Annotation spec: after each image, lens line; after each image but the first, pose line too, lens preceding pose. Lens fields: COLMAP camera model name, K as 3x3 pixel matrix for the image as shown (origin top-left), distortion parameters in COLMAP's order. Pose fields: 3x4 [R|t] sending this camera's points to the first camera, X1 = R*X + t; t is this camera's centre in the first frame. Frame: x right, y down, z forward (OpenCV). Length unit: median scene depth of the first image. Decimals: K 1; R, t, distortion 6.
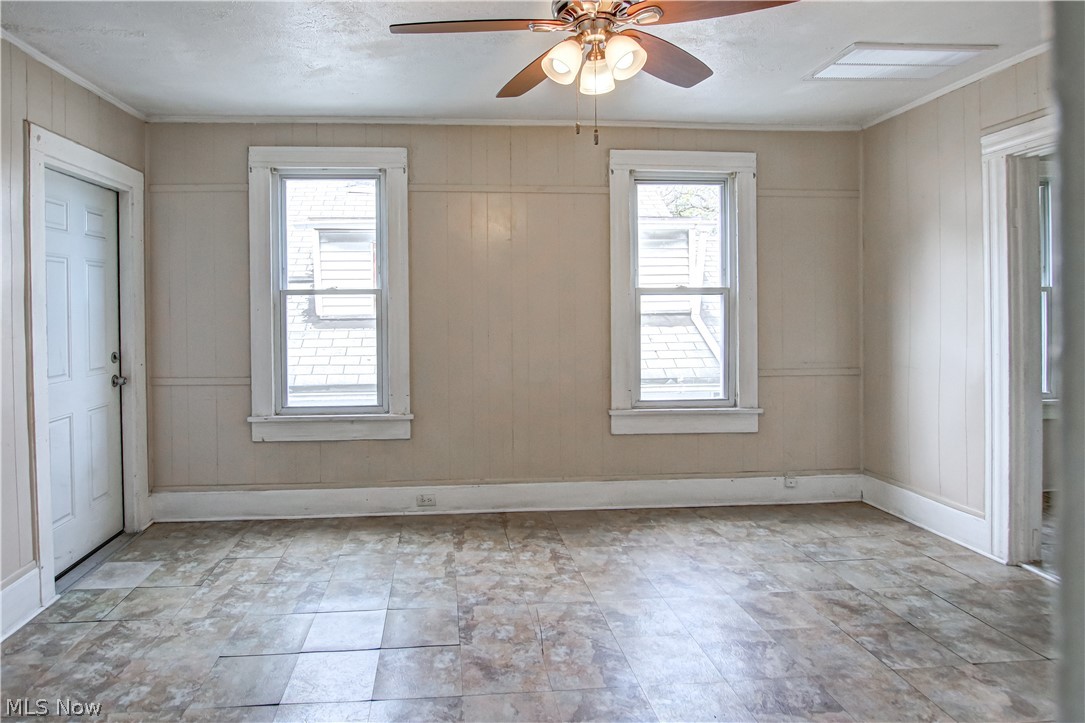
lens RADIAL K [[552.8, 0, 484.4], [0, 552.8, 302.0], [0, 0, 1]] dist [-0.021240, 0.001565]
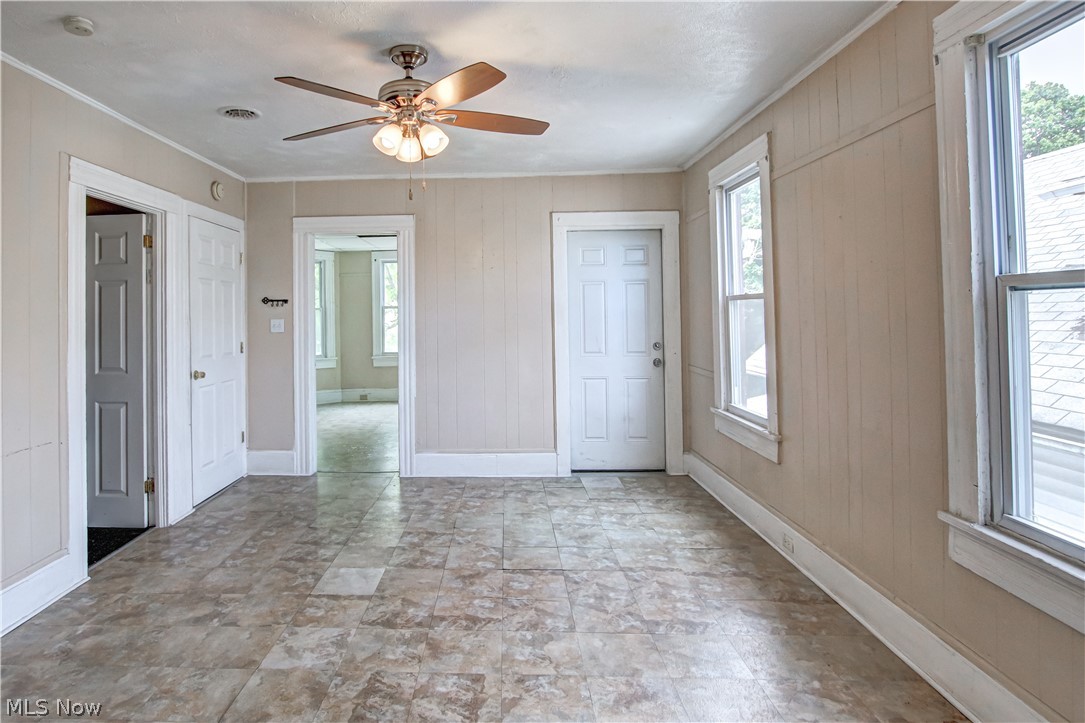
lens RADIAL K [[587.8, 0, 524.5], [0, 587.8, 307.1], [0, 0, 1]] dist [-0.022494, 0.002428]
pose [[-0.002175, -0.001149, -0.999997, 0.849929], [0.018698, 0.999824, -0.001190, -0.005767], [0.999823, -0.018700, -0.002153, 0.657183]]
